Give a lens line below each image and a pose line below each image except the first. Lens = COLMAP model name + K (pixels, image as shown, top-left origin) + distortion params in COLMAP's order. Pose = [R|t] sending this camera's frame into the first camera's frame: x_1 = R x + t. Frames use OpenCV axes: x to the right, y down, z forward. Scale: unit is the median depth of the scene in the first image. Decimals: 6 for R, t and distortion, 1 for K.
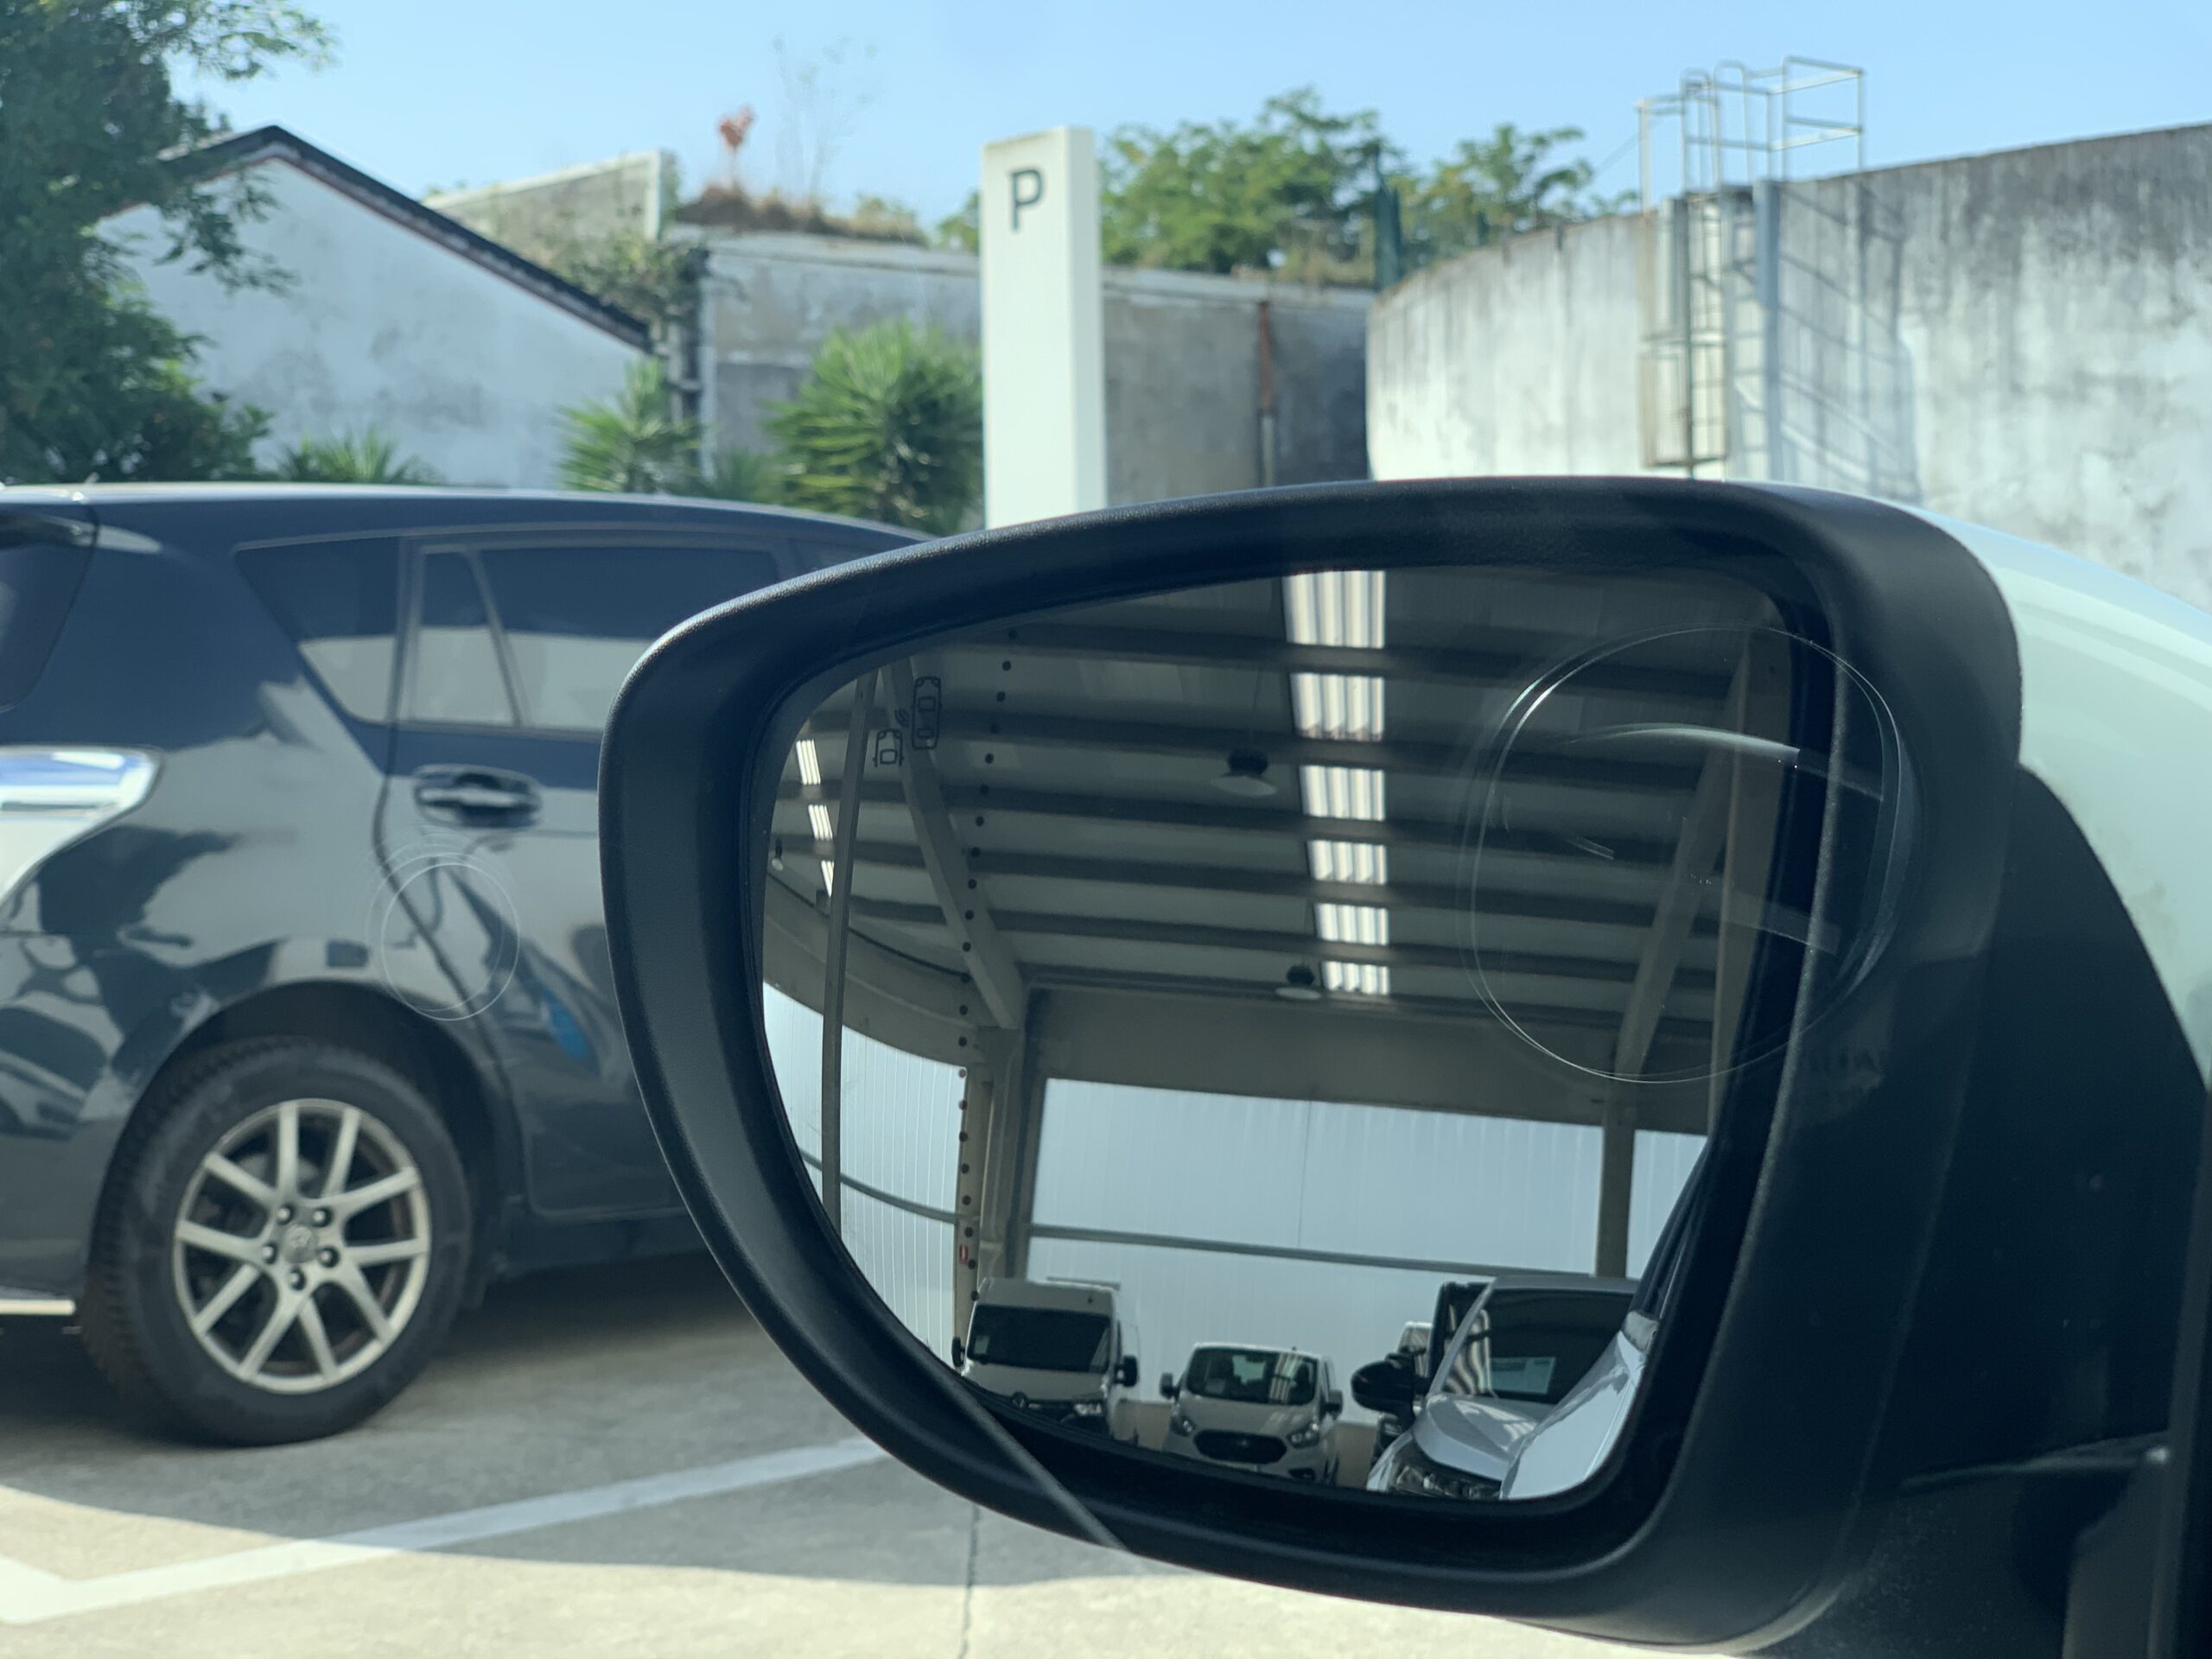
lens RADIAL K [[3368.2, 0, 1119.6], [0, 3368.2, 841.4], [0, 0, 1]] dist [0.047963, 0.000000]
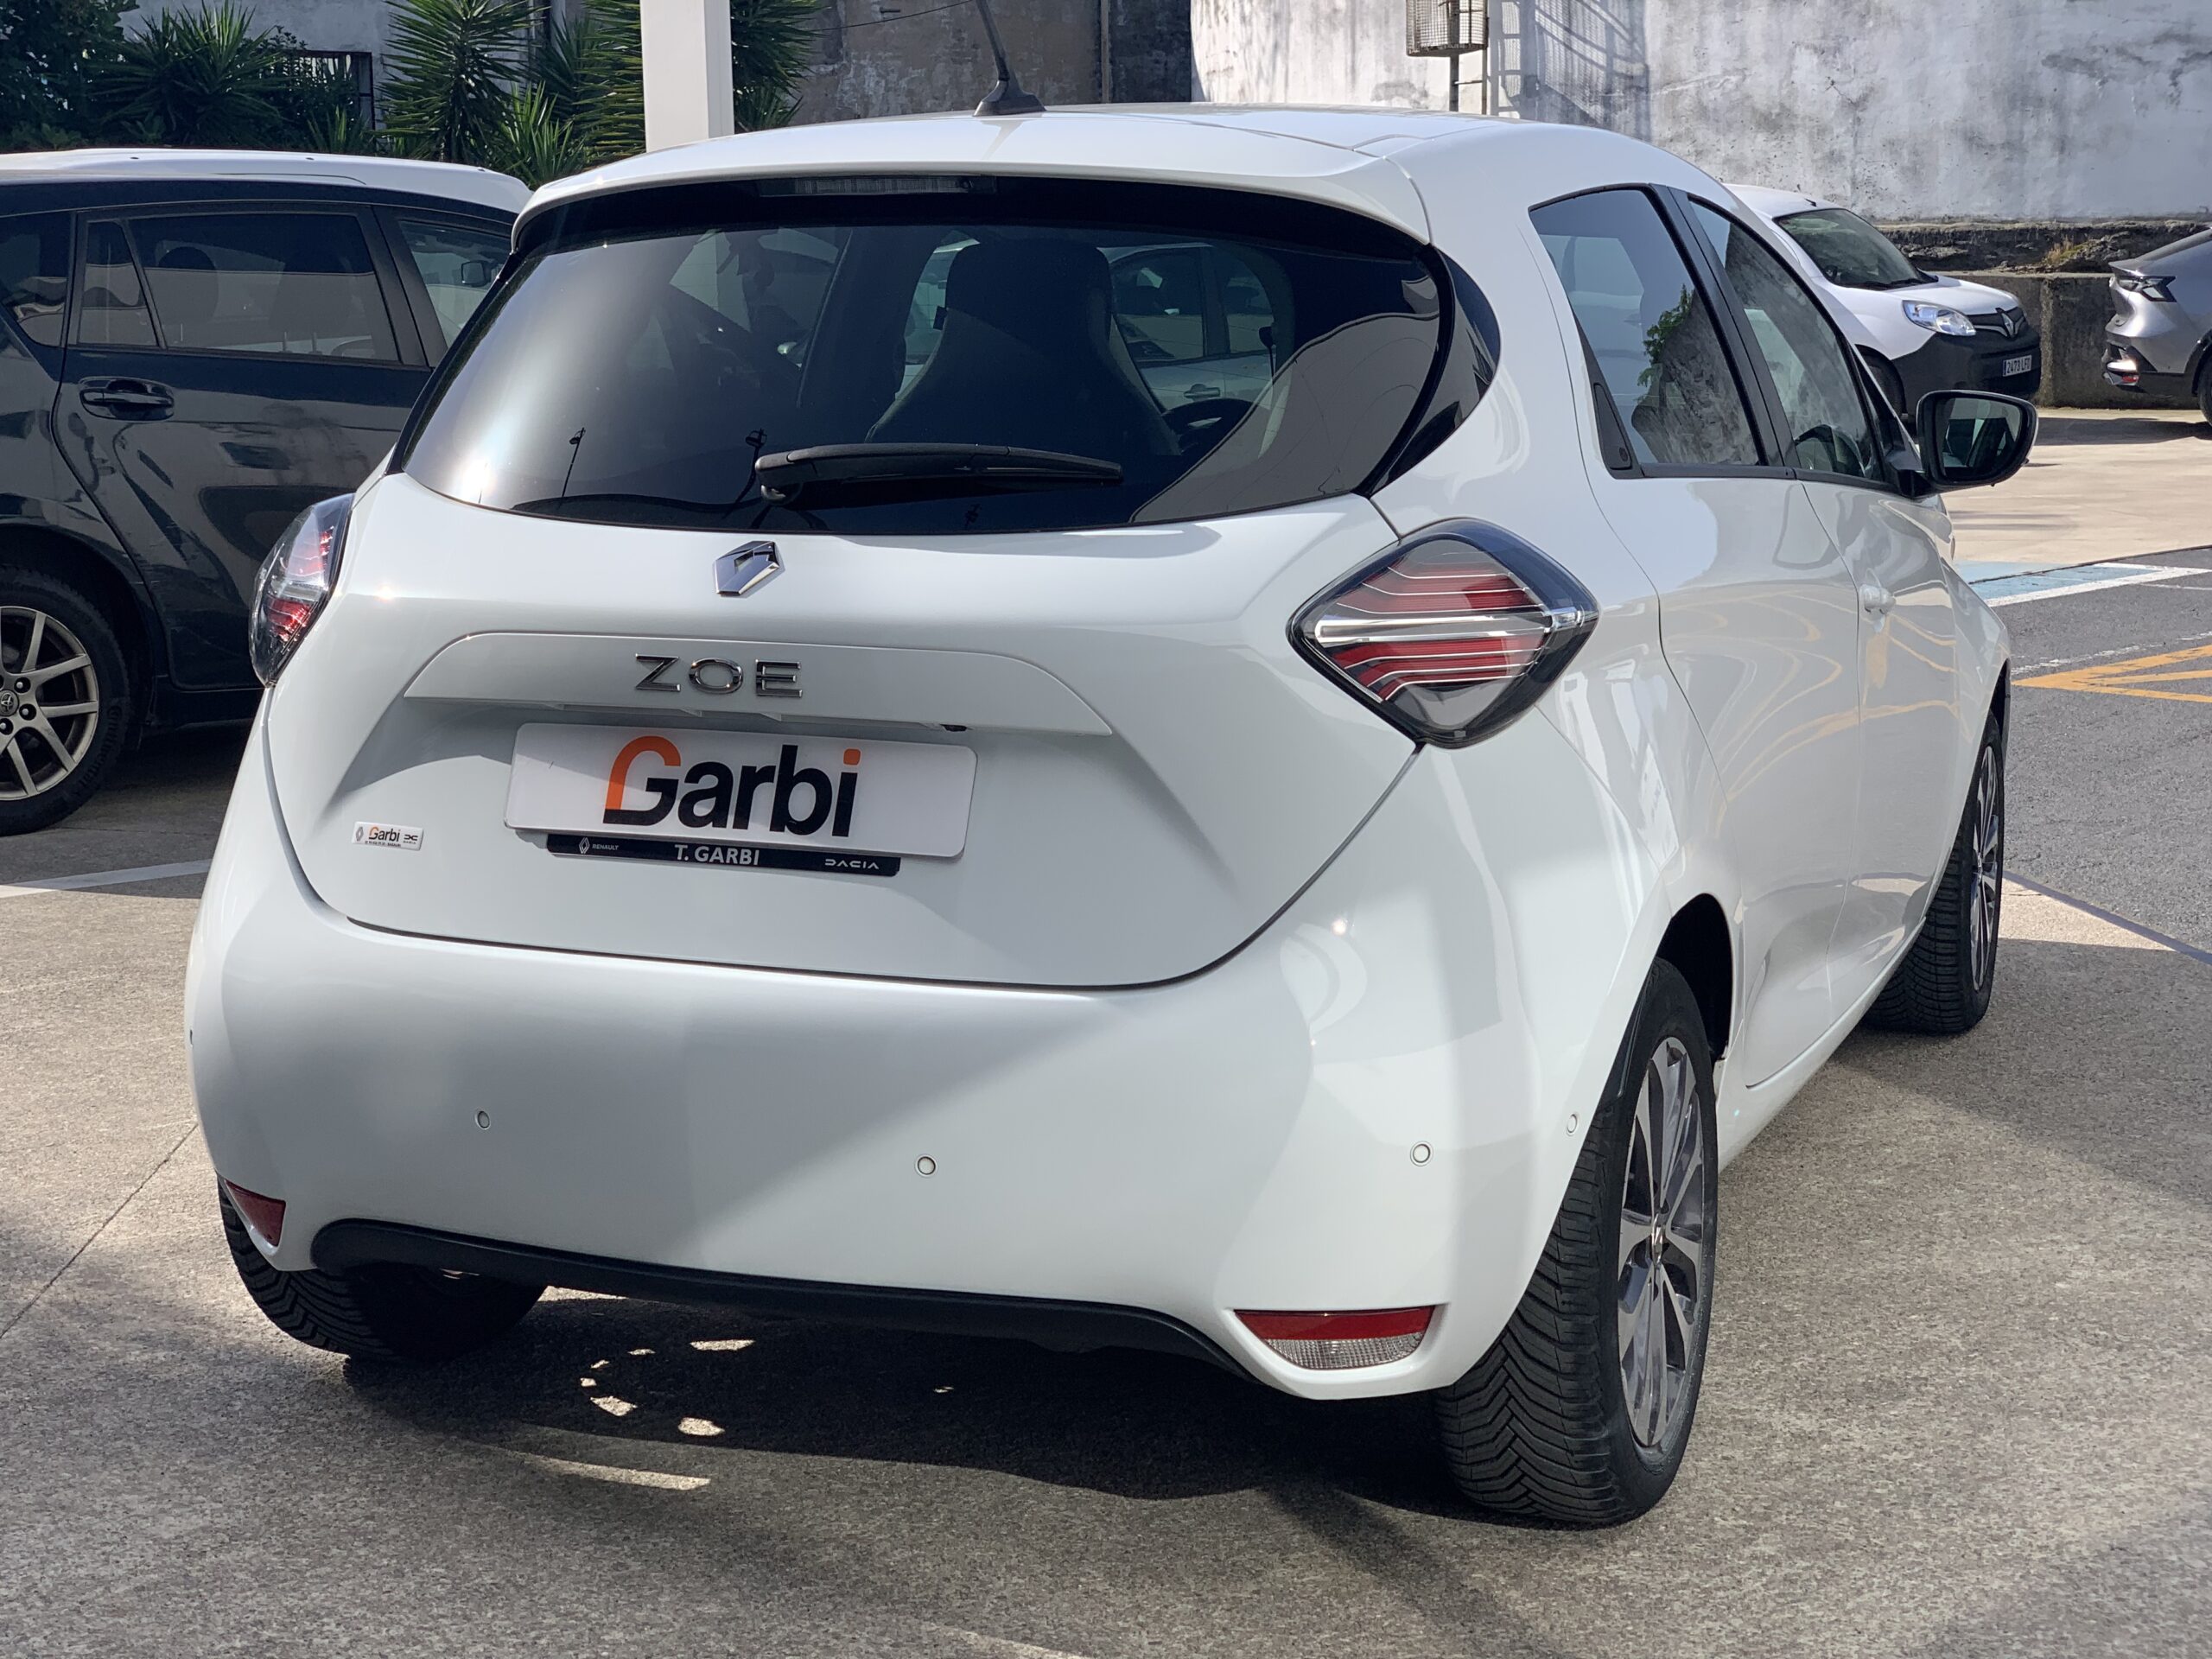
lens RADIAL K [[3368.2, 0, 1116.6], [0, 3368.2, 811.5], [0, 0, 1]] dist [0.047963, 0.000000]
pose [[0.999883, 0.011951, 0.009587, 0.057283], [-0.013084, 0.991635, 0.128409, -0.007532], [-0.007972, -0.128519, 0.991675, -0.119639]]
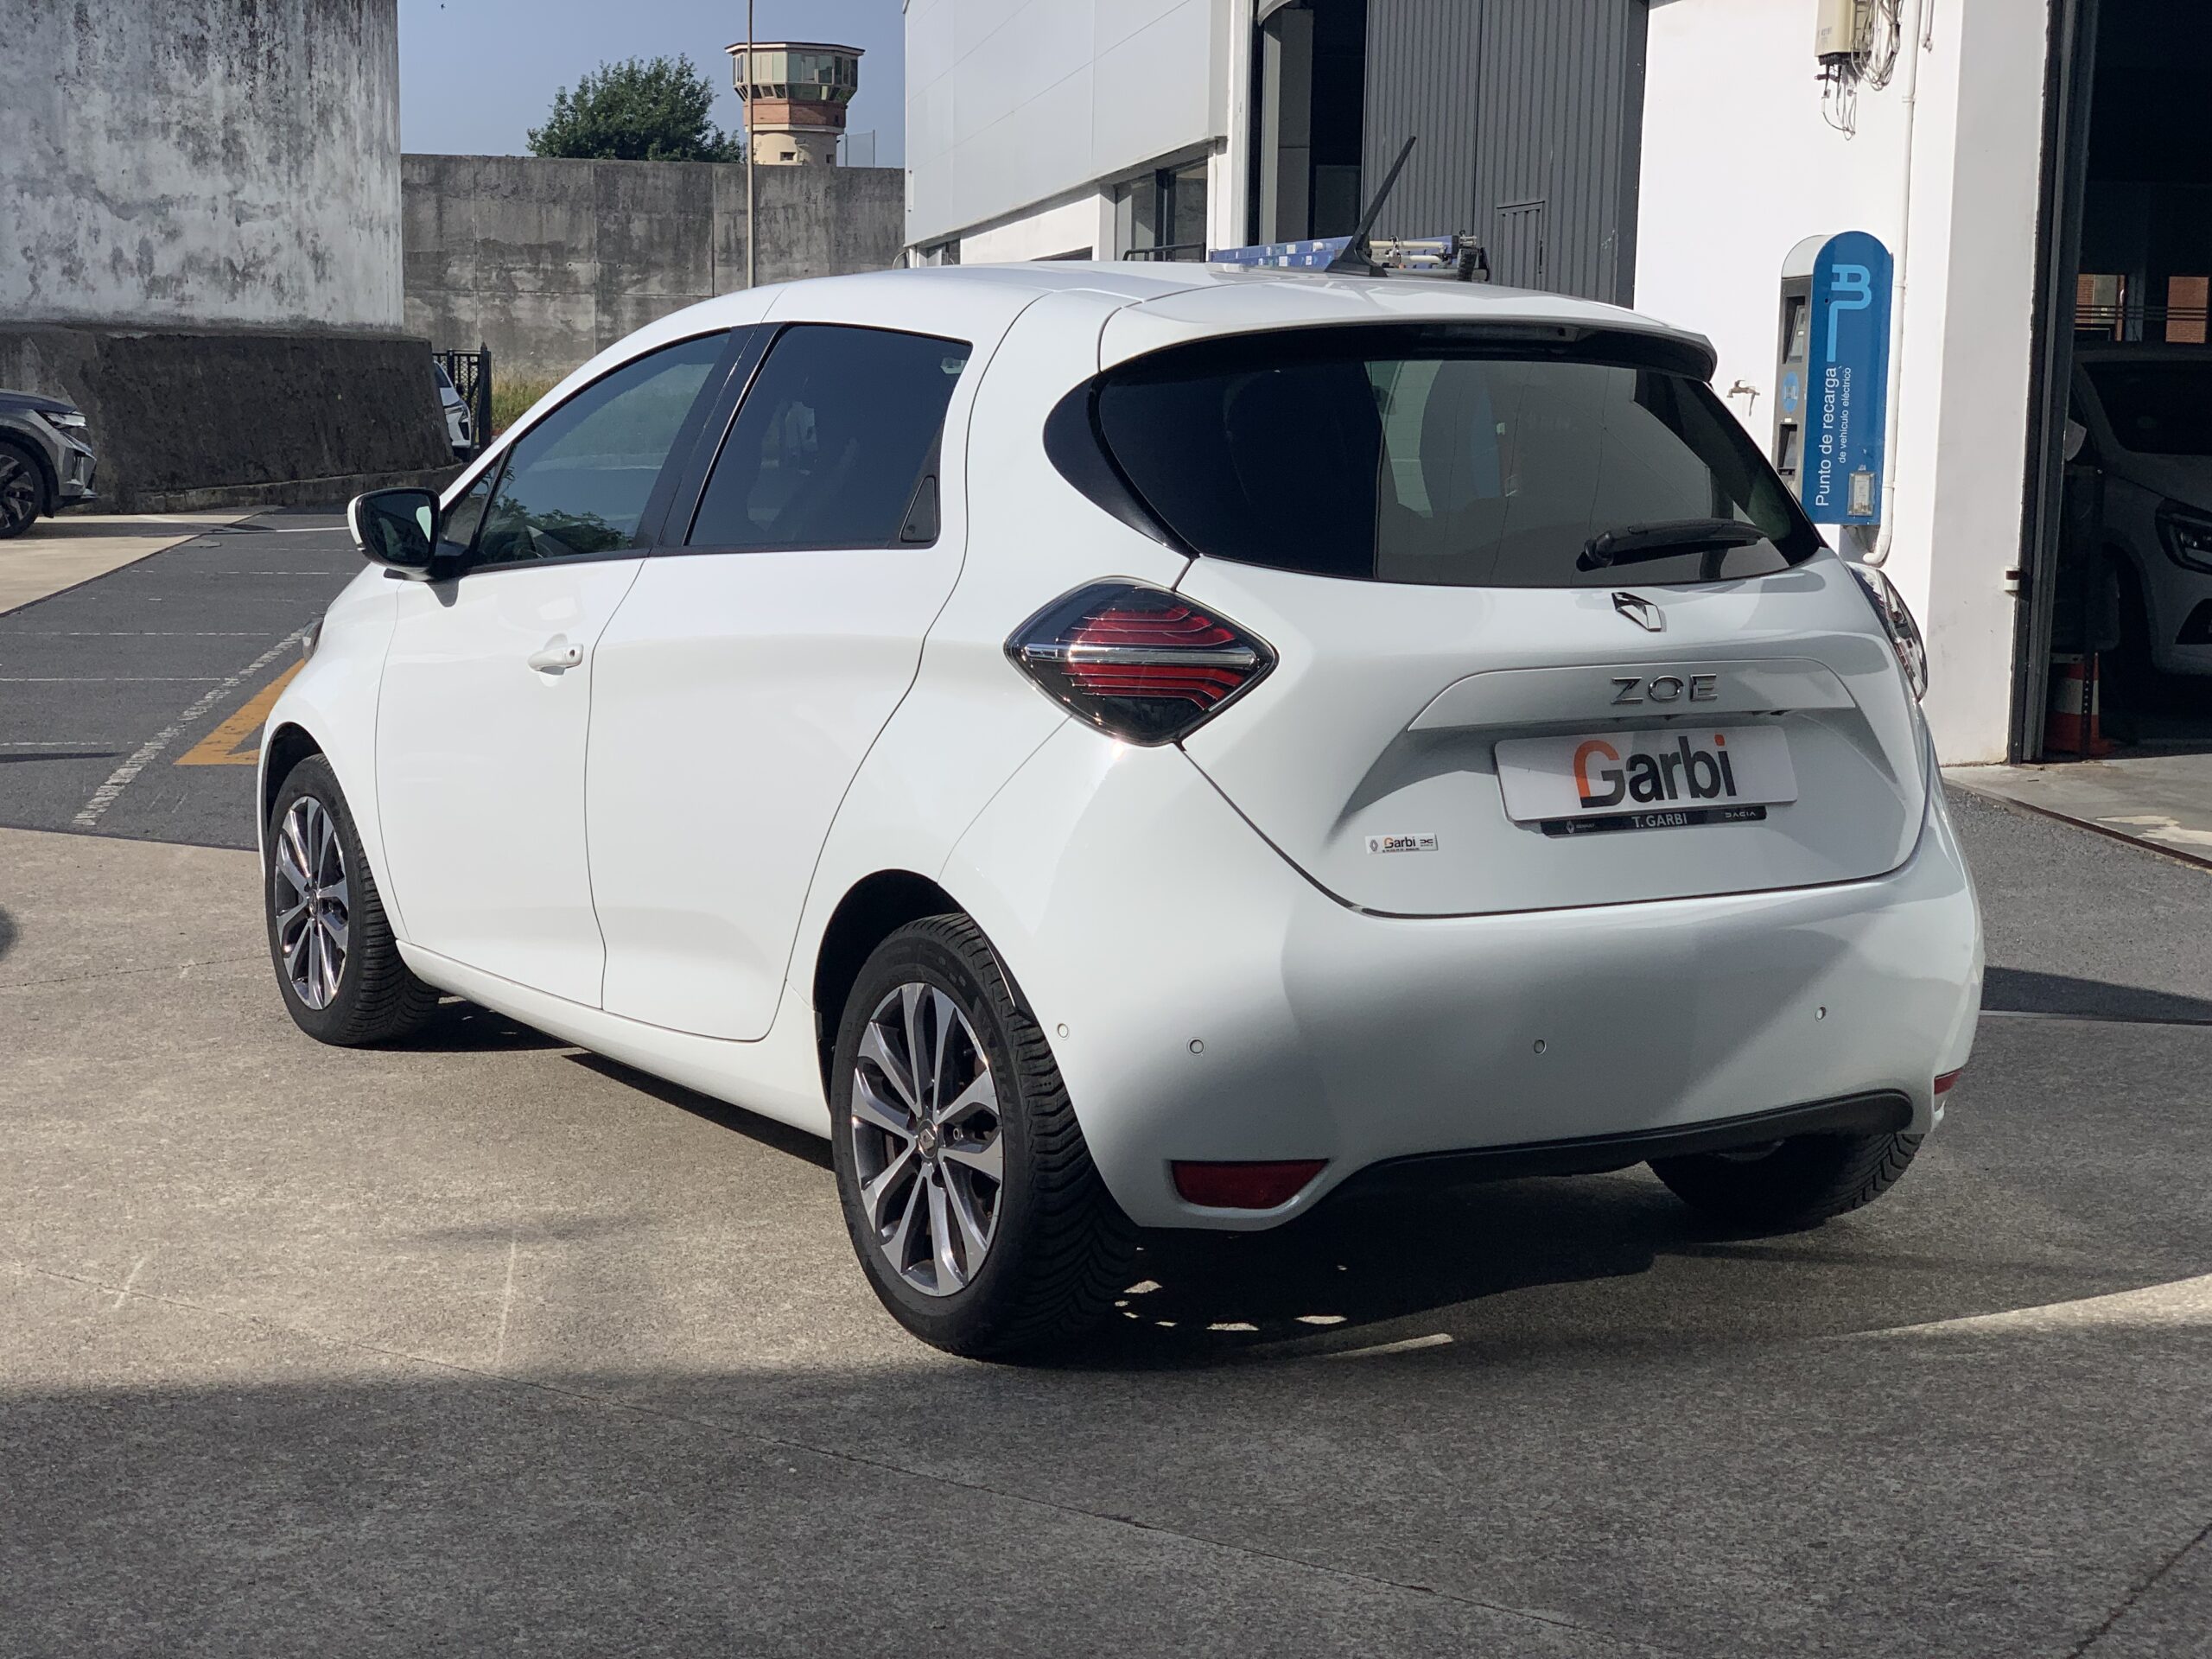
lens RADIAL K [[3368.2, 0, 1096.2], [0, 3368.2, 829.5], [0, 0, 1]] dist [0.047963, 0.000000]
pose [[0.581922, -0.080434, 0.809257, -0.165545], [0.003908, 0.995362, 0.096121, -0.005214], [-0.813235, -0.052772, 0.579537, -0.056188]]
